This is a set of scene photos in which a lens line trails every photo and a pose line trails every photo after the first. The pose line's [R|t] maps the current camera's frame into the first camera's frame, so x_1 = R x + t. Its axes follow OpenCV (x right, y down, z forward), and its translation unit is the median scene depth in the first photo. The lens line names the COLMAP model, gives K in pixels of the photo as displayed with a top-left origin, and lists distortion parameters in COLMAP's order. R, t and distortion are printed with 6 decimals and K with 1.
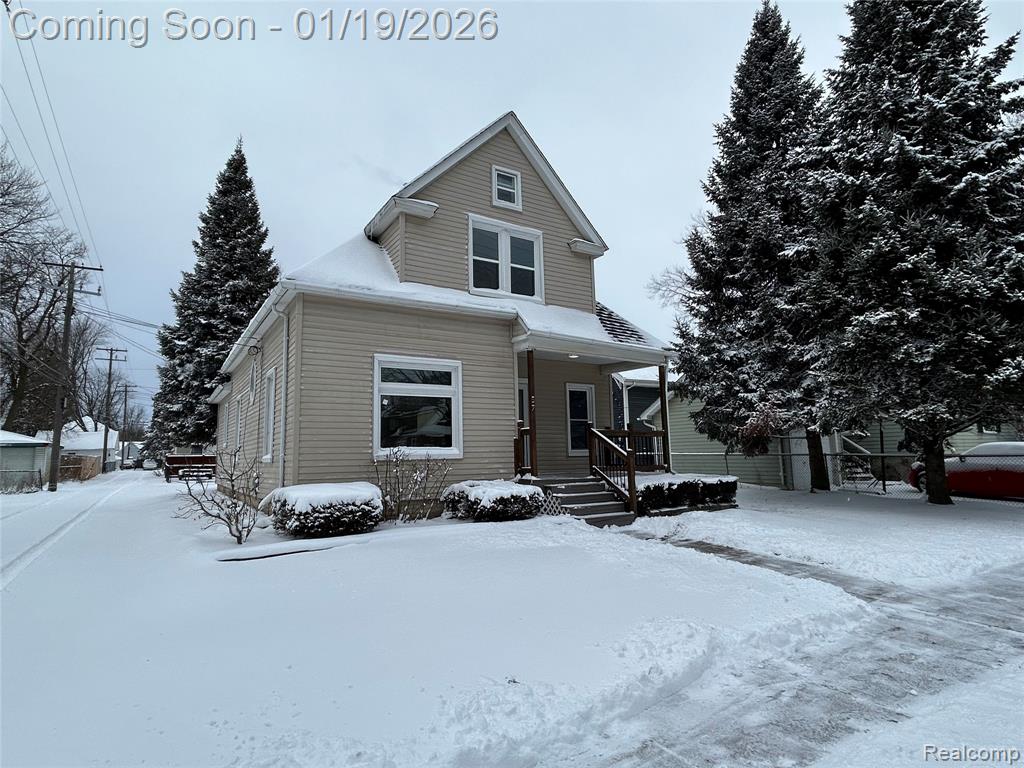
lens RADIAL K [[578.5, 0, 512.0], [0, 578.5, 384.0], [0, 0, 1]] dist [-0.005233, -0.002231]
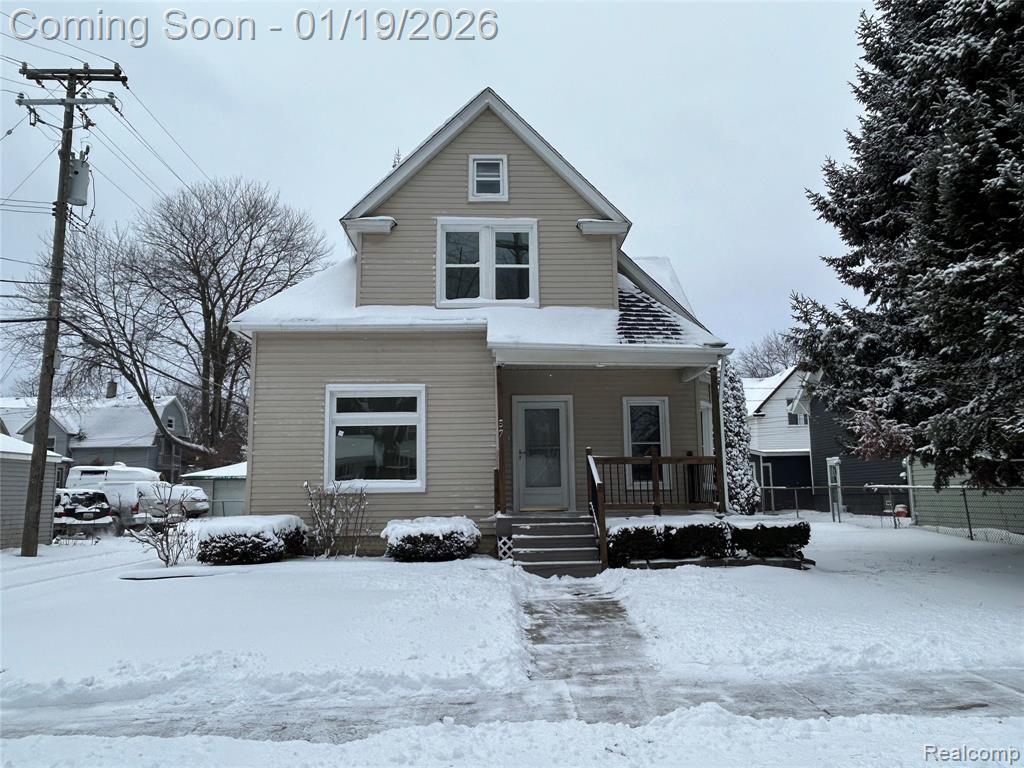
lens RADIAL K [[755.5, 0, 512.0], [0, 755.5, 384.0], [0, 0, 1]] dist [0.005358, -0.005286]
pose [[0.864142, -0.064567, -0.499088, 0.590039], [0.058902, 0.997896, -0.027113, 0.000172], [0.499789, -0.005968, 0.866127, 0.043477]]
